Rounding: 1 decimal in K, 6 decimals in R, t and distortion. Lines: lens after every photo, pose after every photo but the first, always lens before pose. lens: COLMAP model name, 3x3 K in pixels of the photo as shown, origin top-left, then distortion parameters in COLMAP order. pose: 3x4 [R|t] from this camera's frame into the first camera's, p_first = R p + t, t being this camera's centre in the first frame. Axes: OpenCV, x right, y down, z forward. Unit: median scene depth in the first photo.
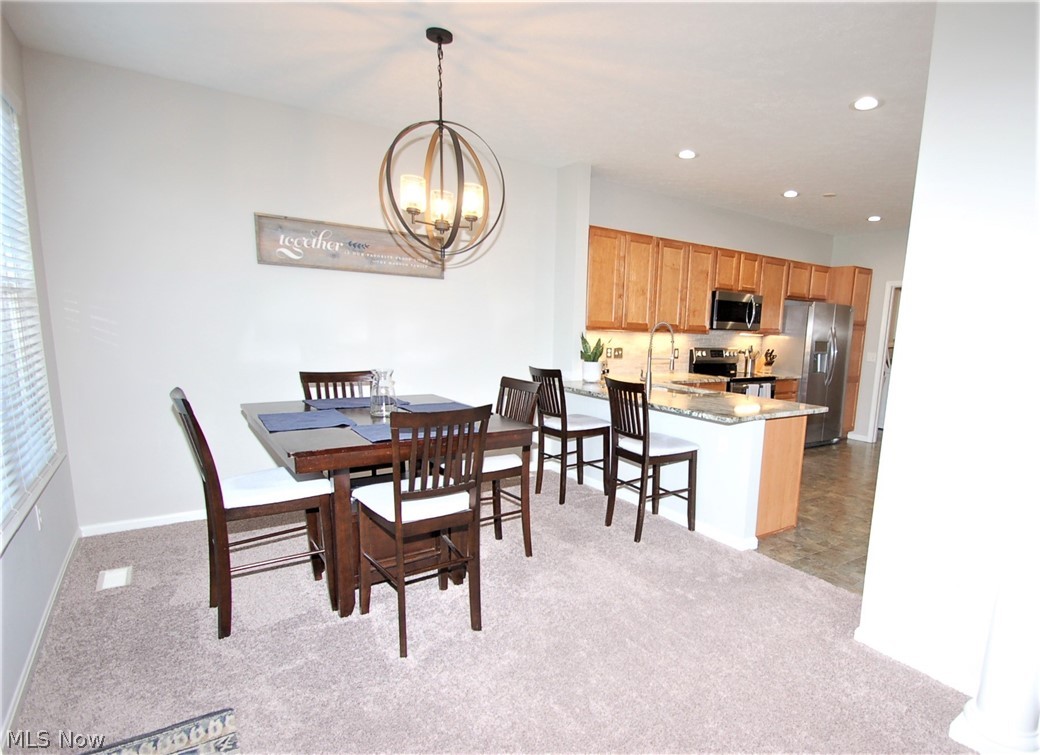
lens RADIAL K [[524.6, 0, 519.5], [0, 524.6, 380.4], [0, 0, 1]] dist [0.007124, 0.000405]
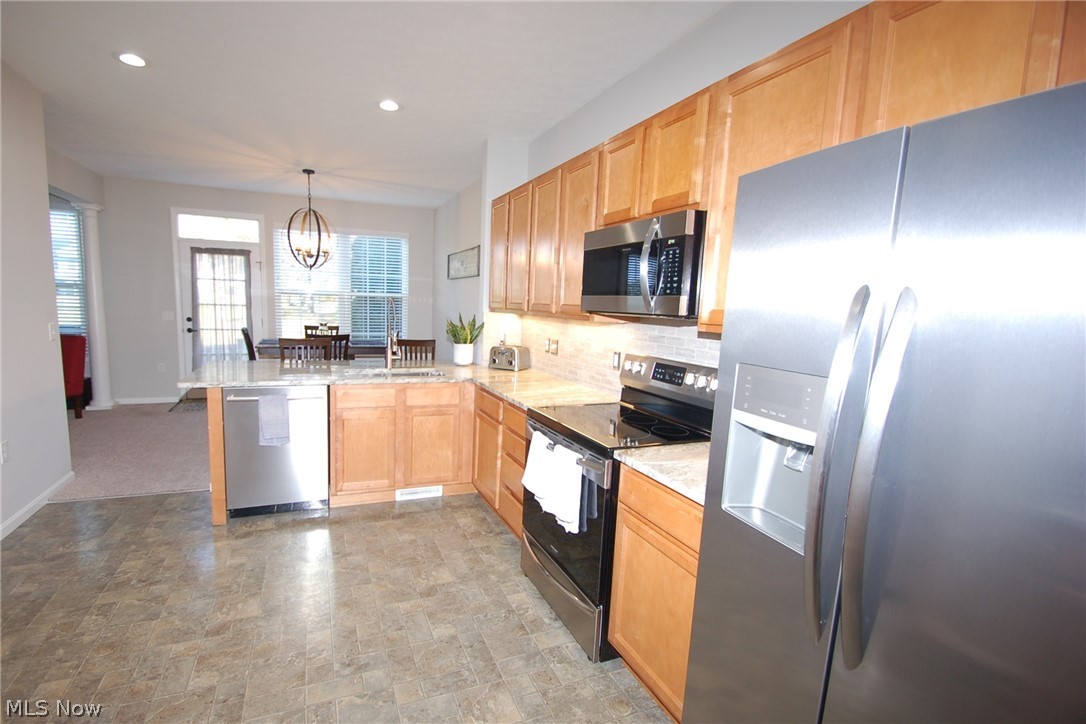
lens RADIAL K [[496.7, 0, 517.8], [0, 496.7, 374.2], [0, 0, 1]] dist [-0.002970, -0.000594]
pose [[-0.199737, 0.088610, -0.975835, 1.014308], [-0.157067, 0.980129, 0.121148, -0.104411], [0.967179, 0.177469, -0.181850, 1.248314]]
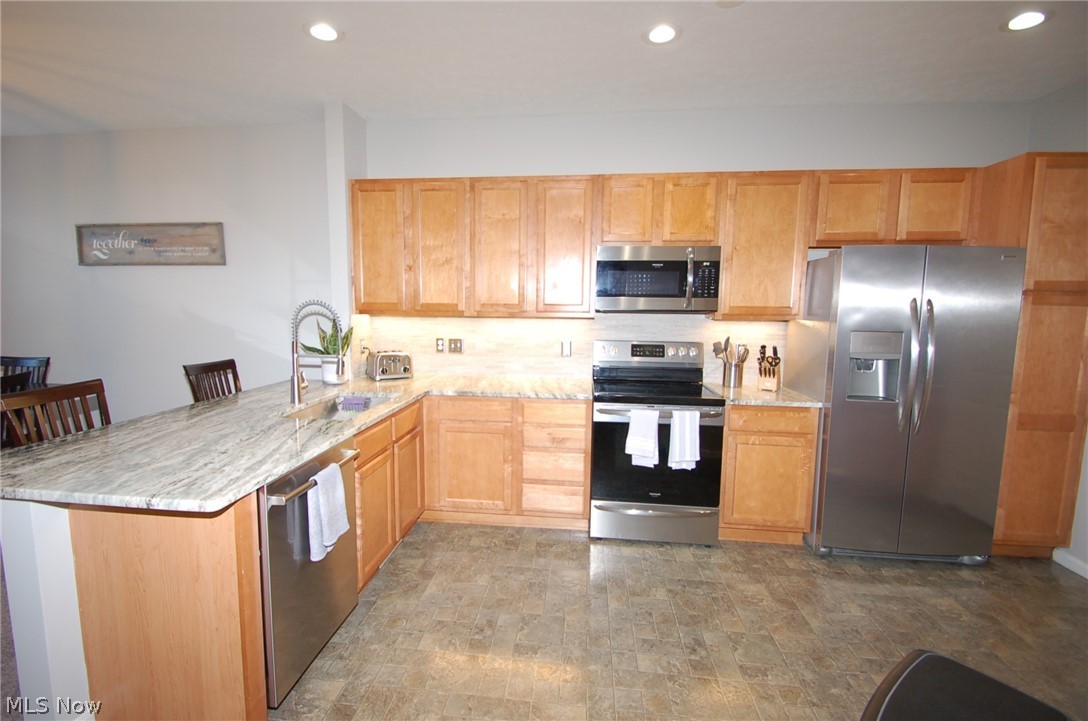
lens RADIAL K [[497.6, 0, 534.7], [0, 497.6, 356.4], [0, 0, 1]] dist [-0.002970, -0.000594]
pose [[0.760507, 0.038981, -0.648158, 0.829068], [-0.050251, 0.998736, 0.001104, -0.050098], [0.647382, 0.031731, 0.761505, 0.628264]]
